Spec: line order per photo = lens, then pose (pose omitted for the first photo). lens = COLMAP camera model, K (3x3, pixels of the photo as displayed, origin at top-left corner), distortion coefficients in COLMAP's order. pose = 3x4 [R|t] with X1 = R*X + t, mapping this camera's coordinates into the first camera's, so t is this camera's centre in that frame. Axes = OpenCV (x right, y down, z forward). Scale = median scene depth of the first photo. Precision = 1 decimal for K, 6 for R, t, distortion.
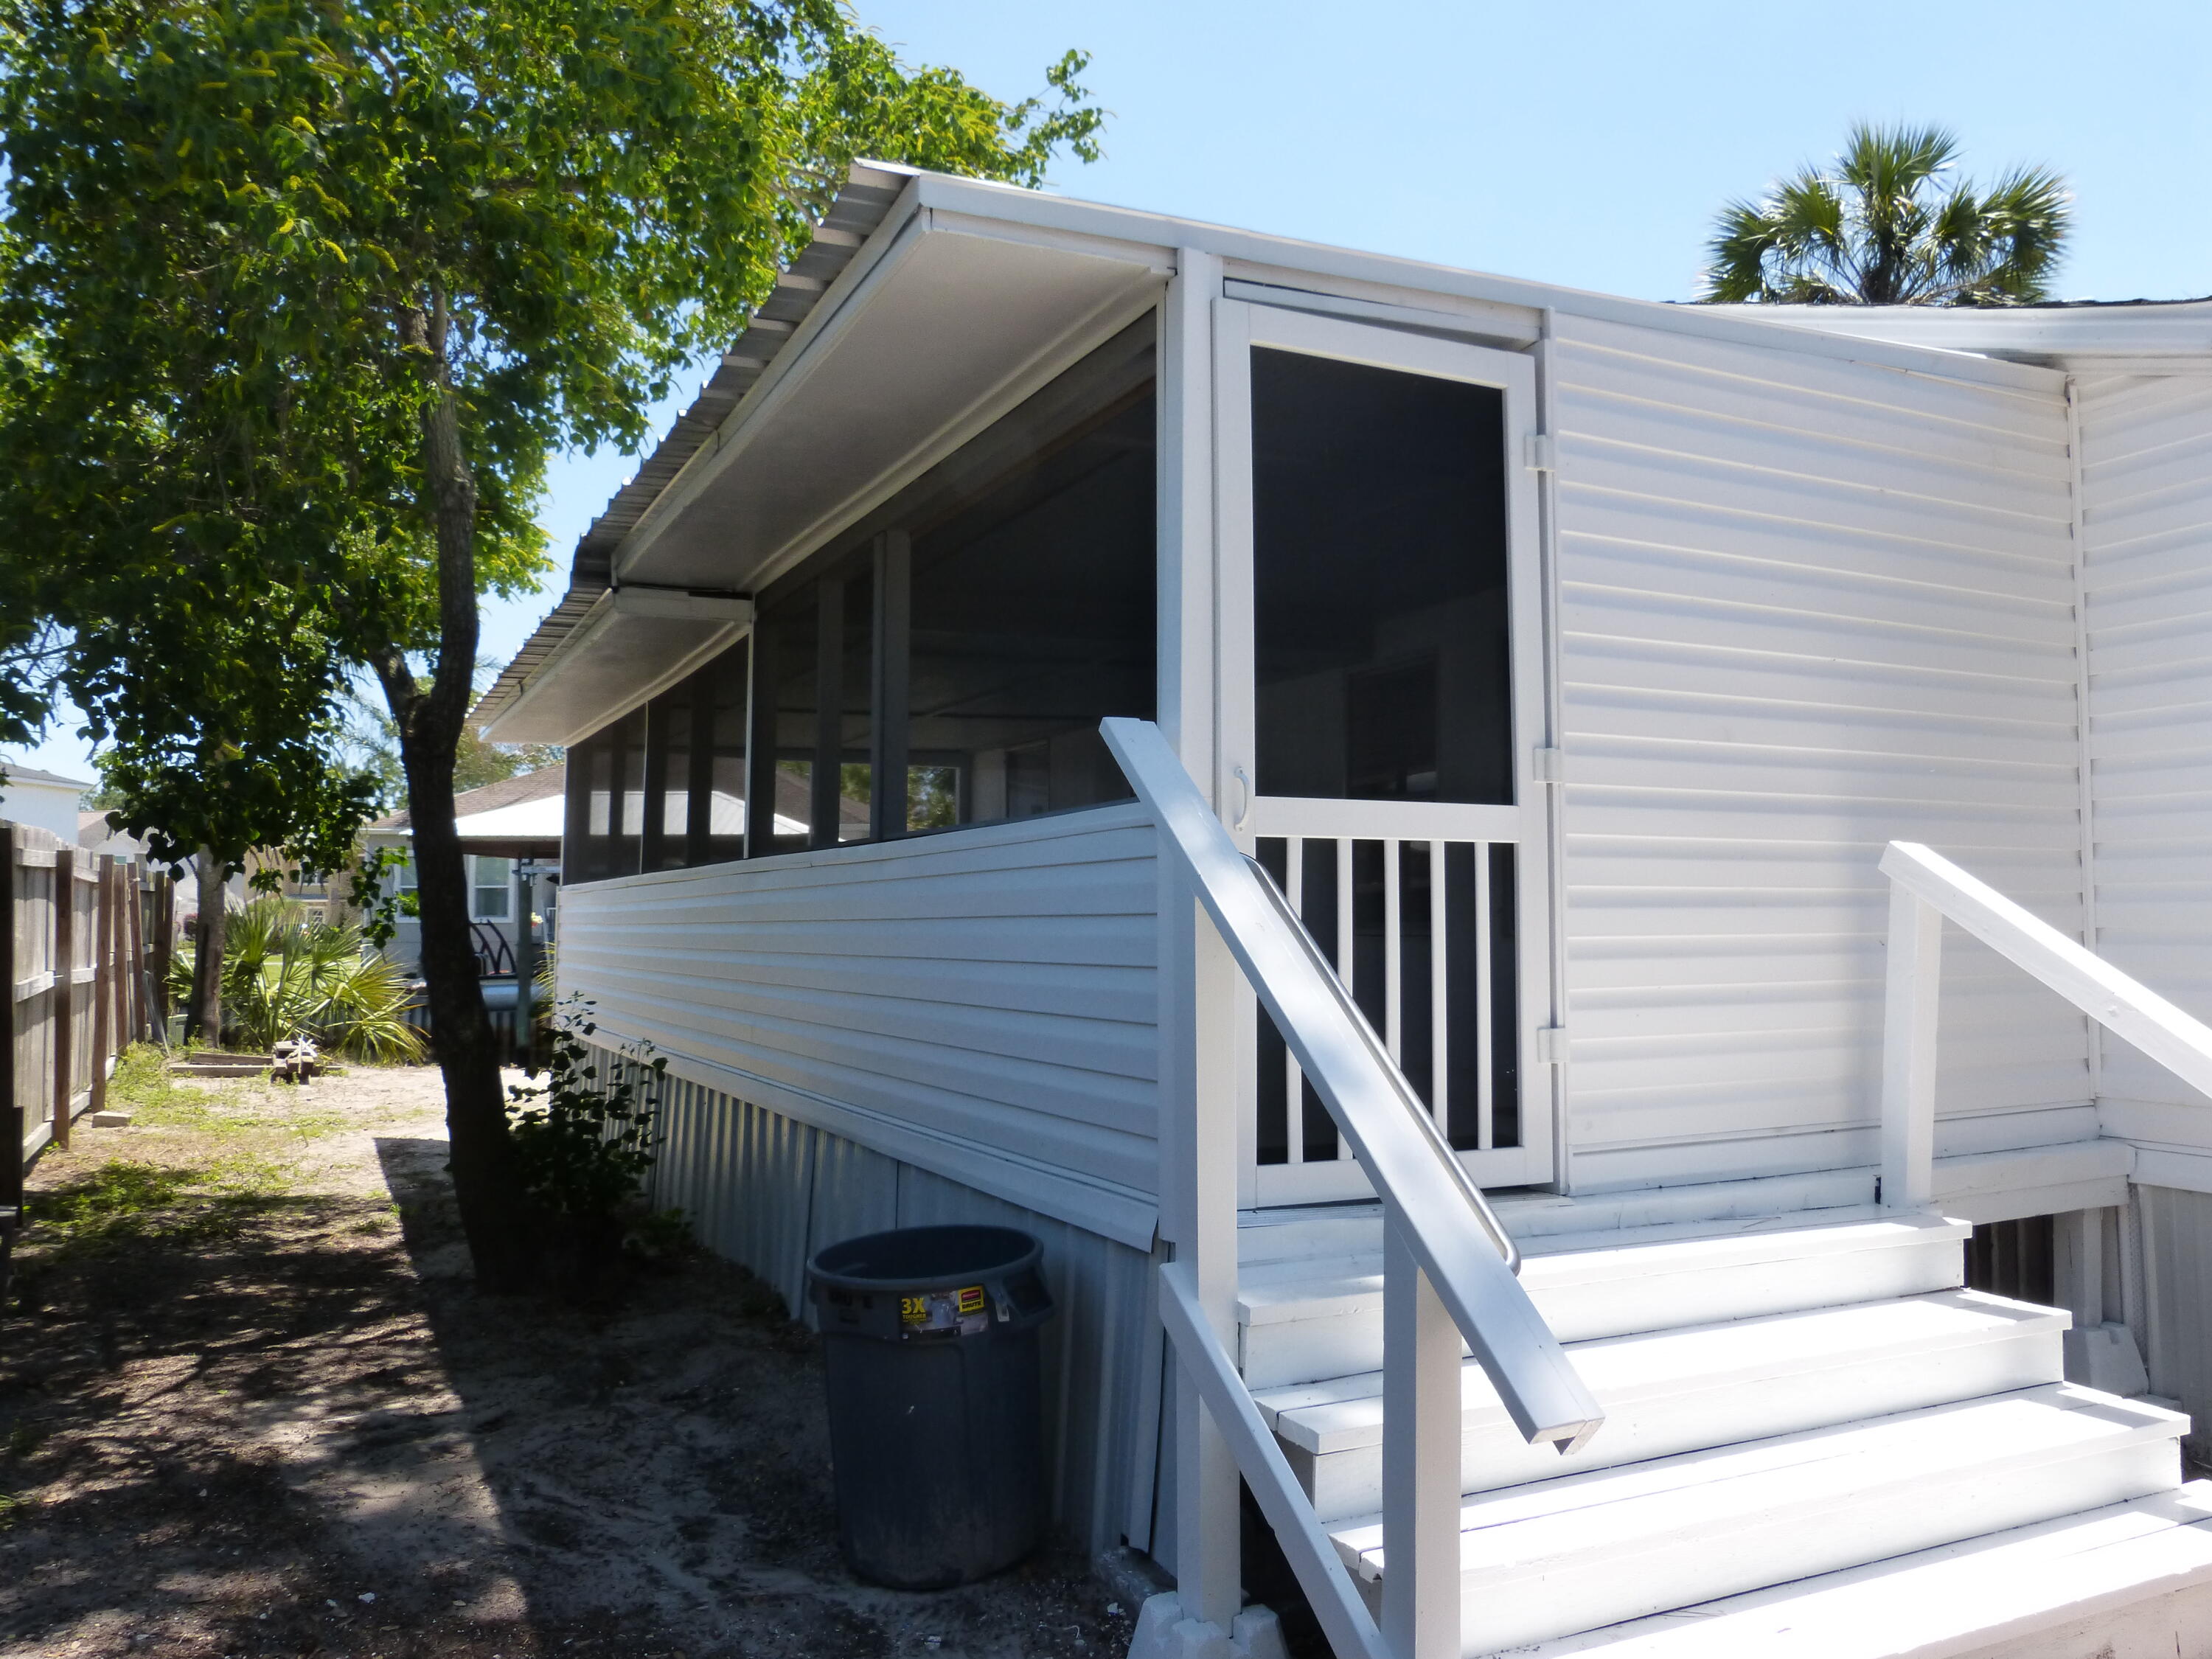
lens RADIAL K [[1672.5, 0, 1112.1], [0, 1672.5, 818.9], [0, 0, 1]] dist [-0.036828, 0.035127]
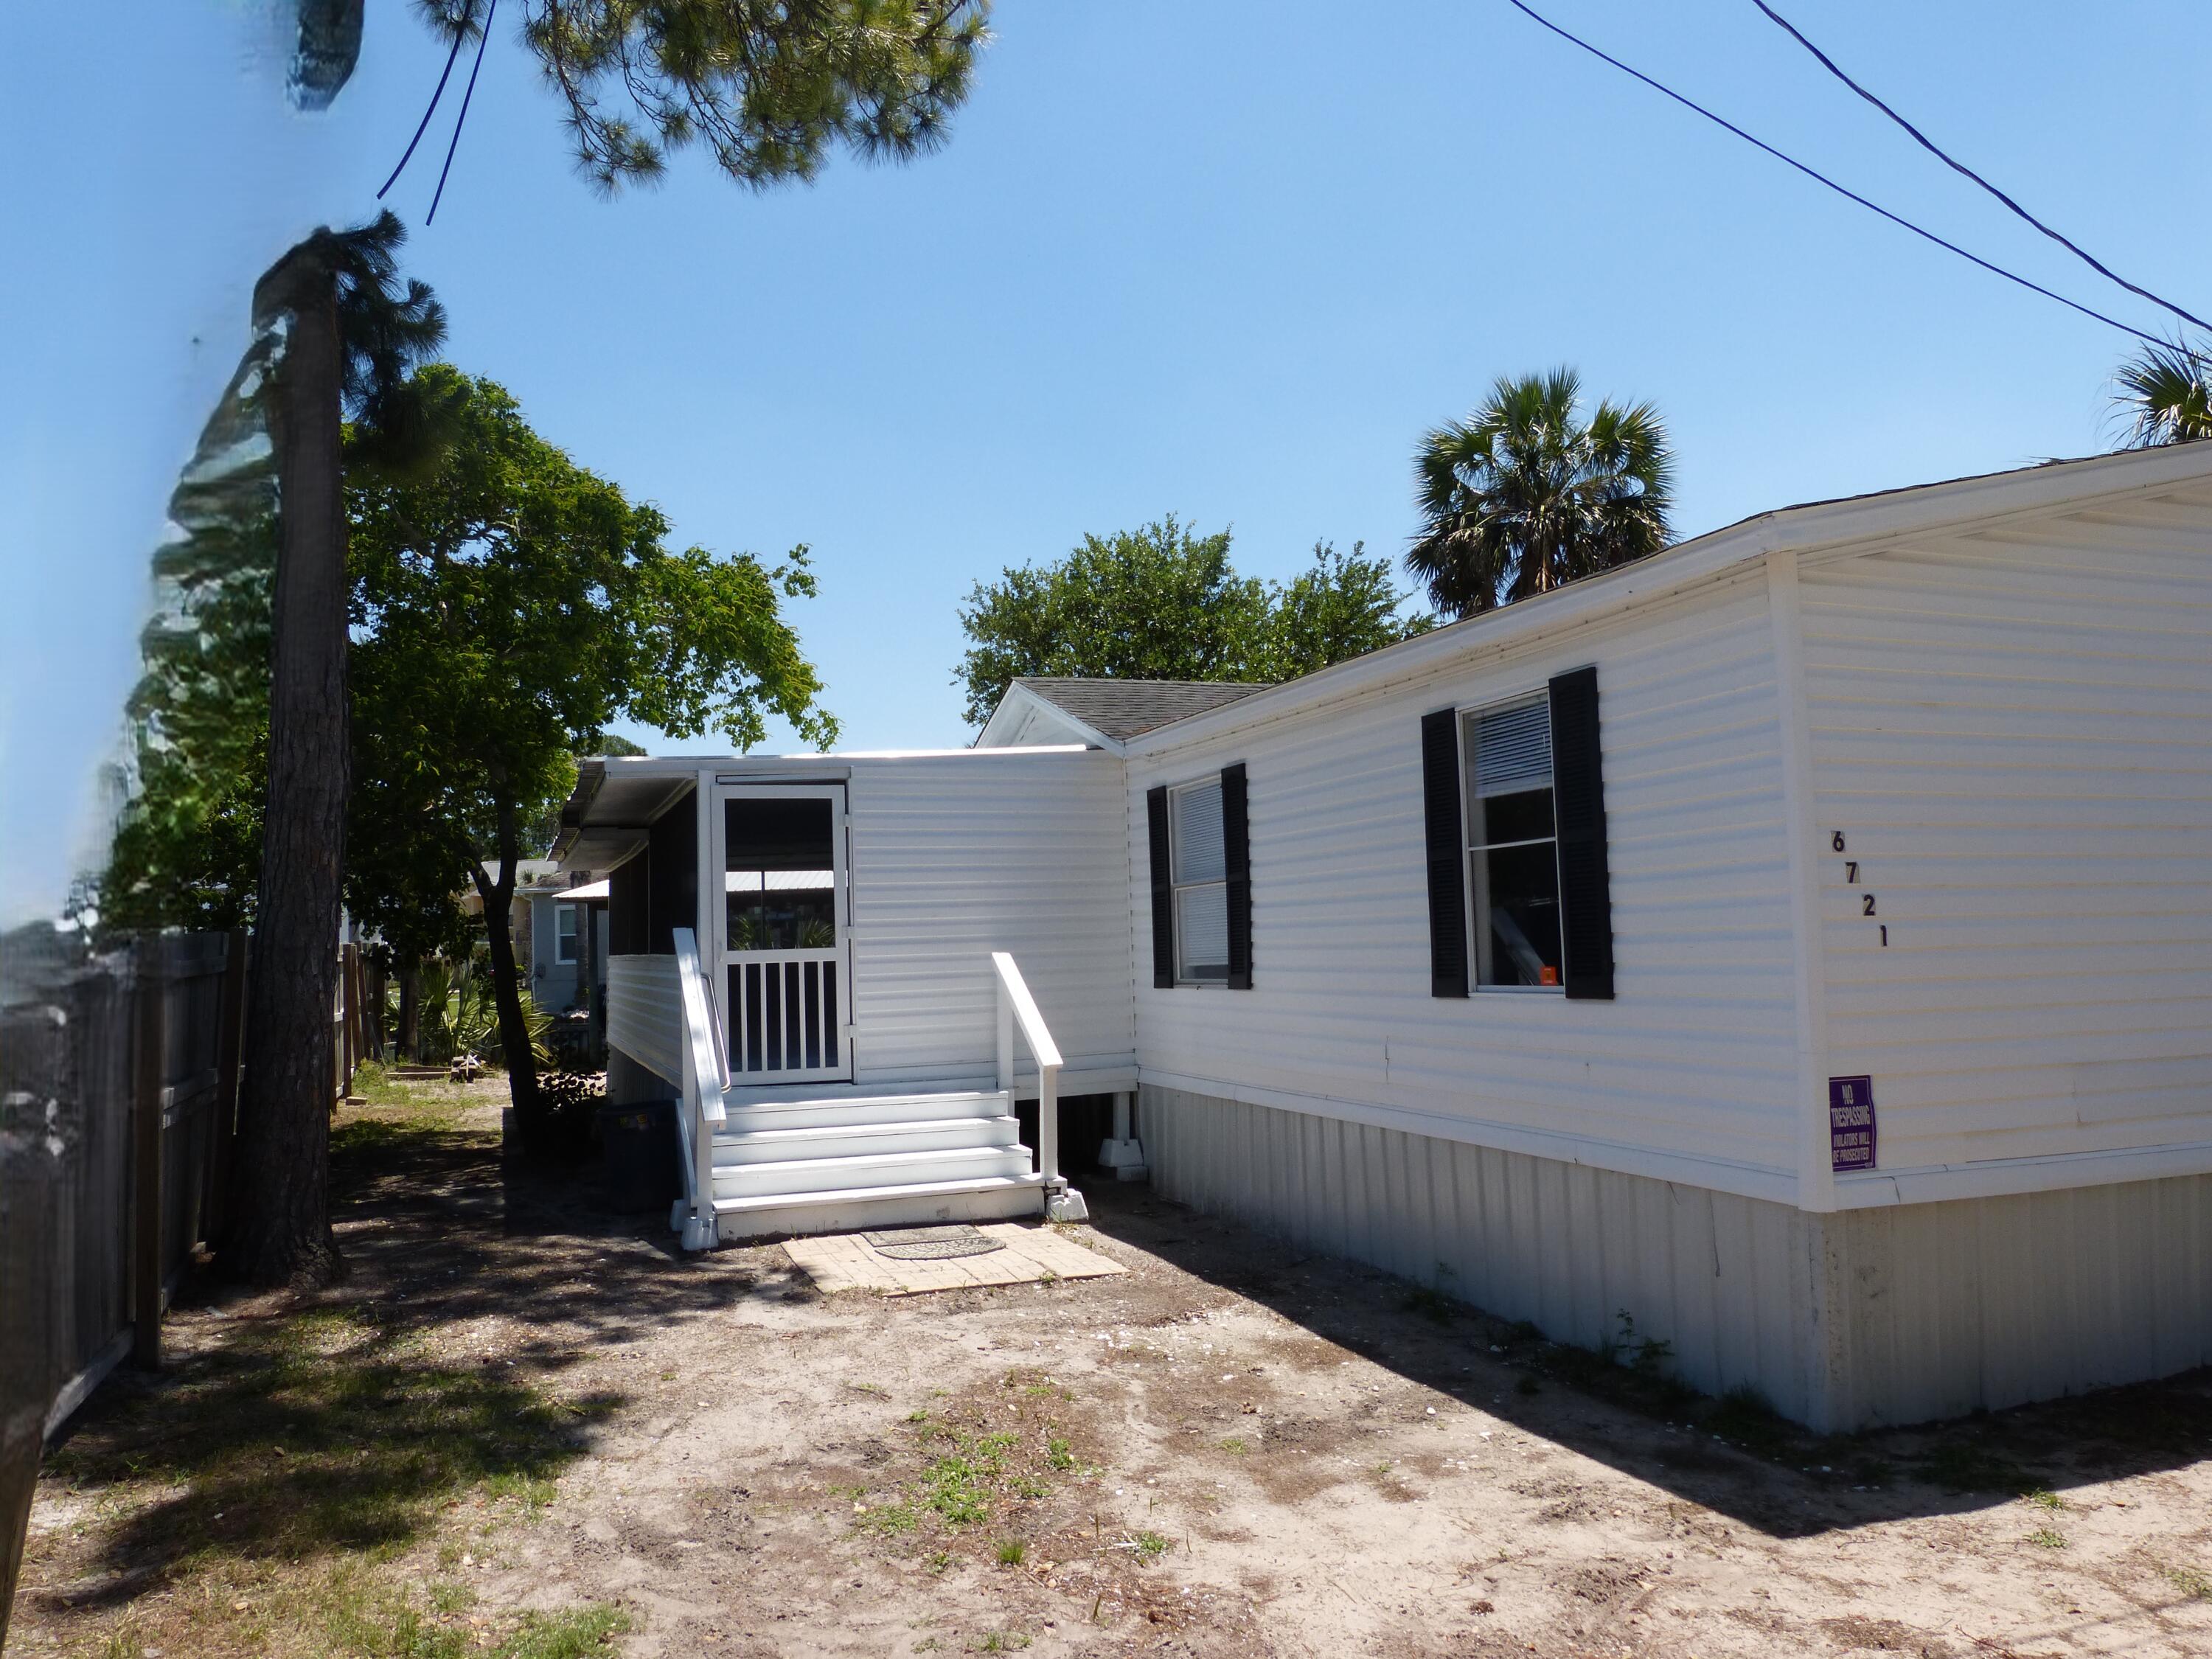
lens RADIAL K [[1672.5, 0, 1100.7], [0, 1672.5, 807.7], [0, 0, 1]] dist [-0.036828, 0.035127]
pose [[0.993777, -0.039399, -0.104183, 0.821485], [0.037957, 0.999155, -0.015792, -0.151301], [0.104717, 0.011739, 0.994433, -1.474450]]
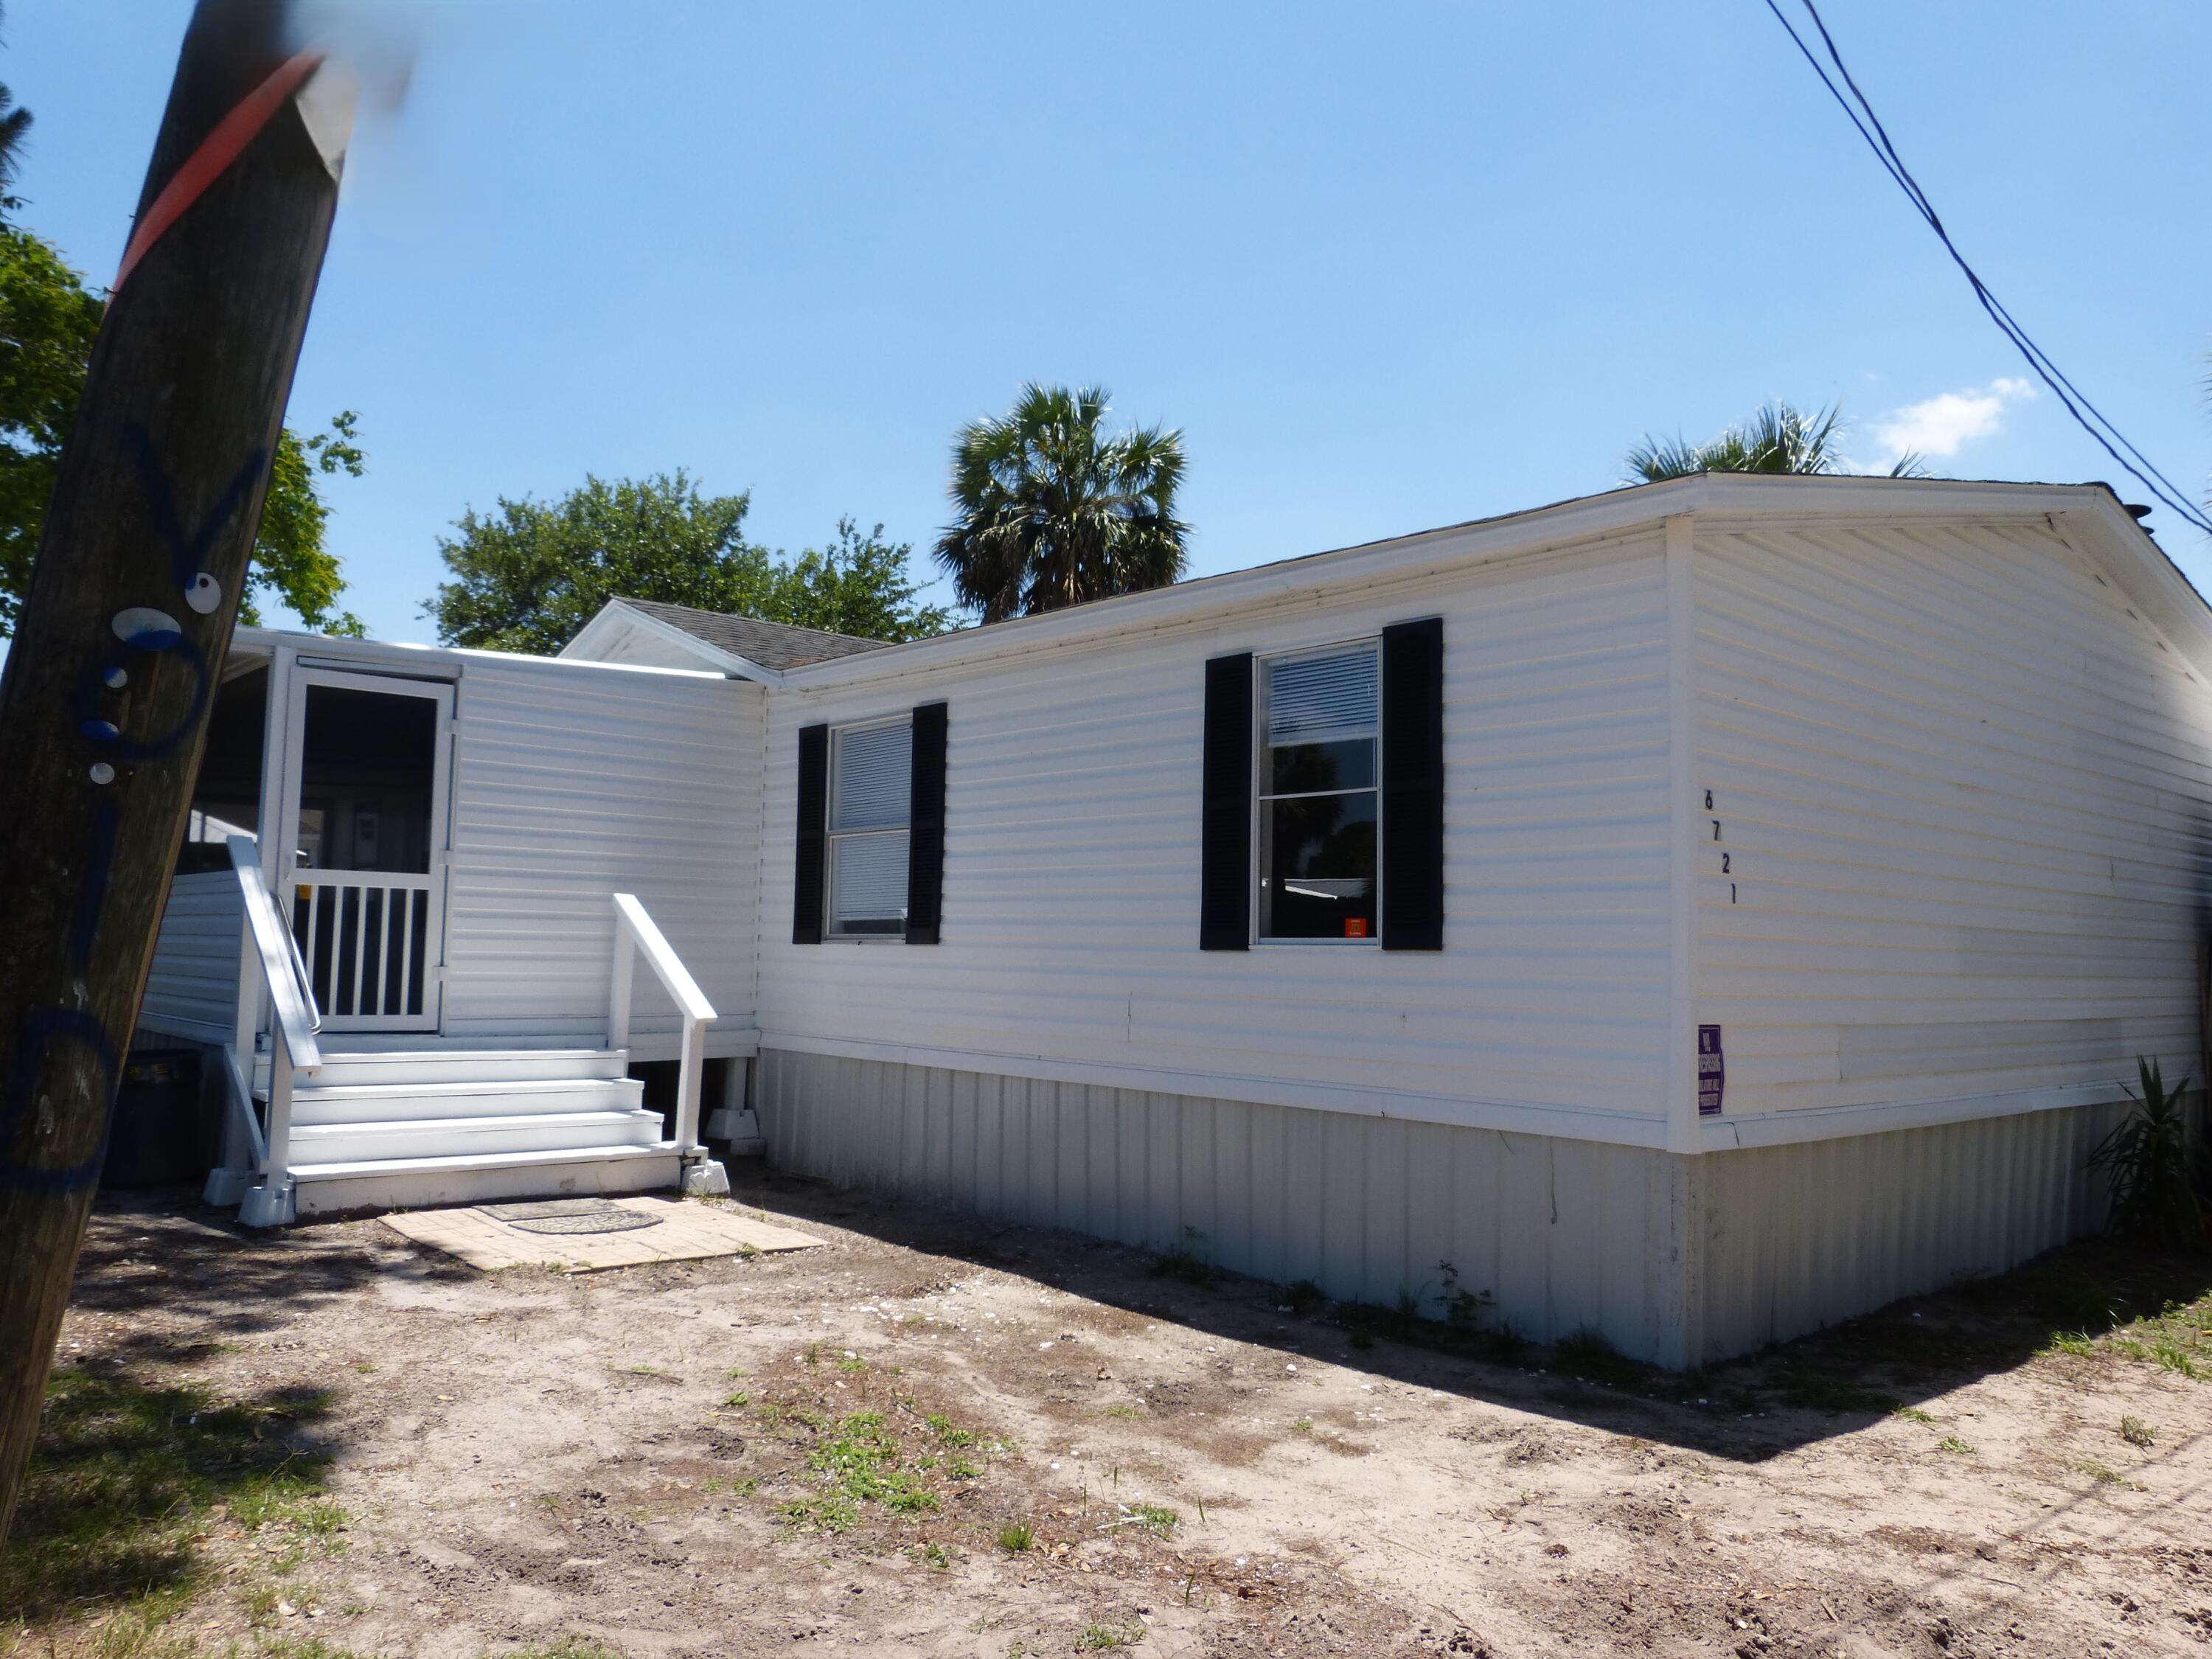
lens RADIAL K [[1672.5, 0, 1106.2], [0, 1672.5, 809.1], [0, 0, 1]] dist [-0.036828, 0.035127]
pose [[0.962329, 0.043638, 0.268362, 0.439151], [-0.038857, 0.998978, -0.023103, -0.069310], [-0.269096, 0.011805, 0.963041, -1.301809]]
